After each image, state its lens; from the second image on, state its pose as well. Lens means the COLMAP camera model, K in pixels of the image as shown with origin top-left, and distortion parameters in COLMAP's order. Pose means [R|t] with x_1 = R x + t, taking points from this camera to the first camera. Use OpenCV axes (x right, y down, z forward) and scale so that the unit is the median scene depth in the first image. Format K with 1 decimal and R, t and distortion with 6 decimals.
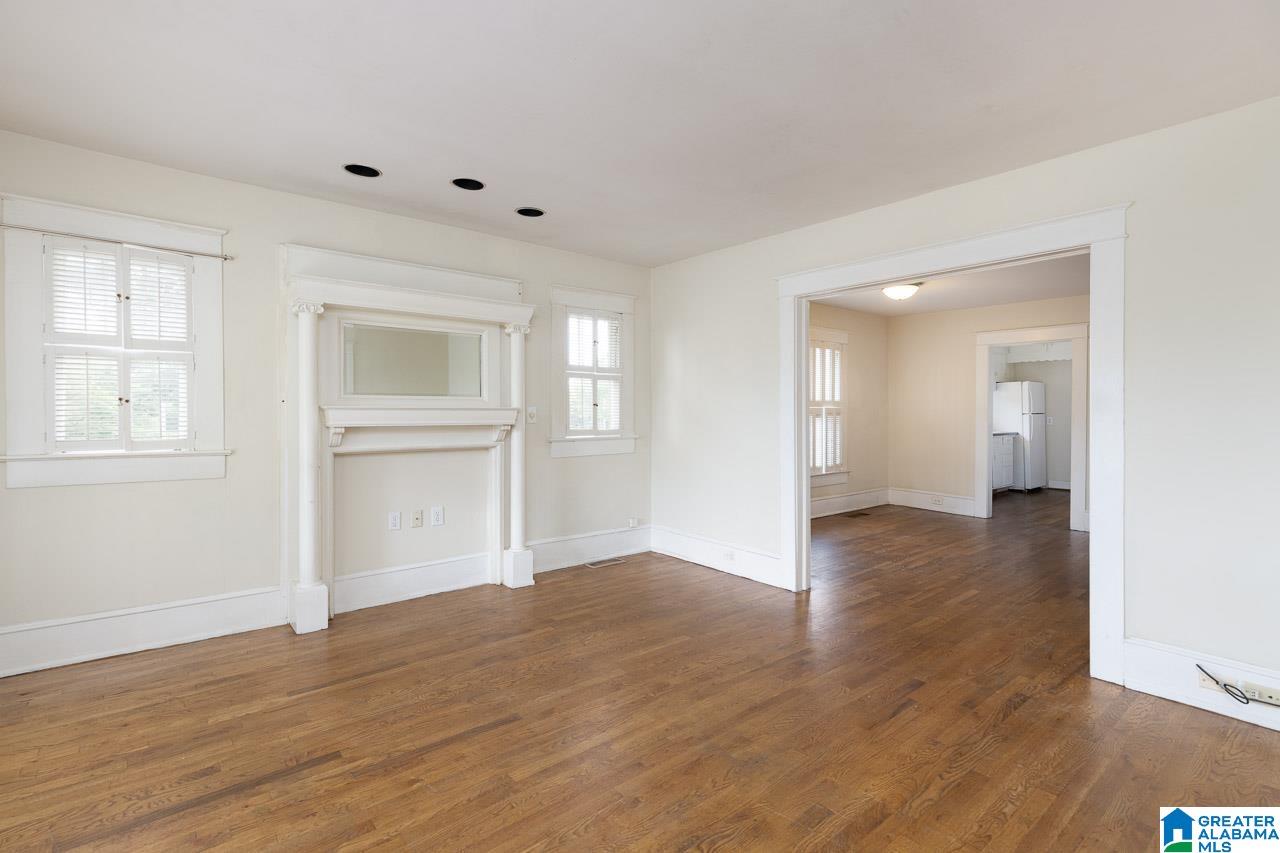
lens RADIAL K [[587.9, 0, 639.7], [0, 587.9, 418.8], [0, 0, 1]] dist [0.012435, -0.000193]
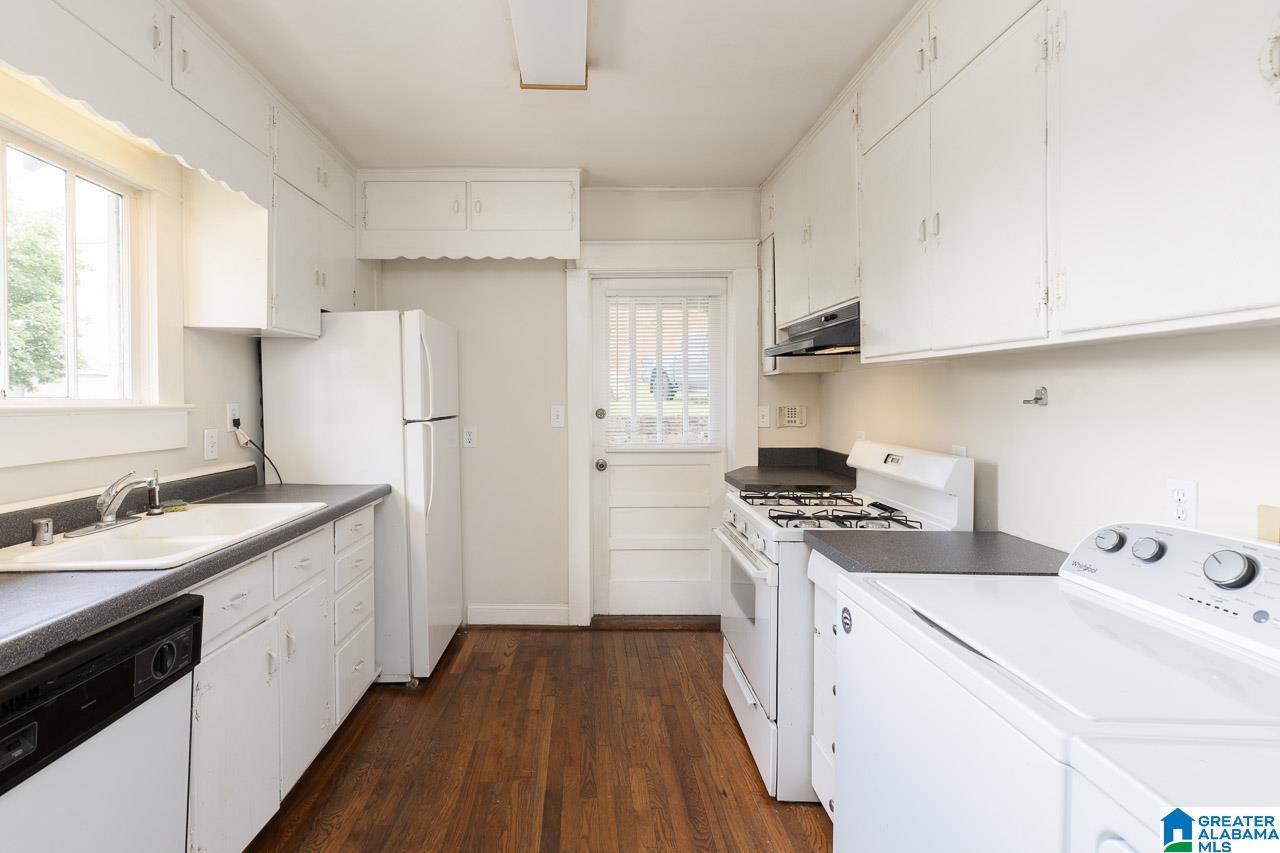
lens RADIAL K [[587.9, 0, 592.0], [0, 587.9, 403.1], [0, 0, 1]] dist [0.012435, -0.000193]
pose [[0.649844, -0.008689, 0.760018, 0.490450], [0.007919, 0.999958, 0.004660, -0.018210], [-0.760027, 0.002990, 0.649885, 0.745387]]
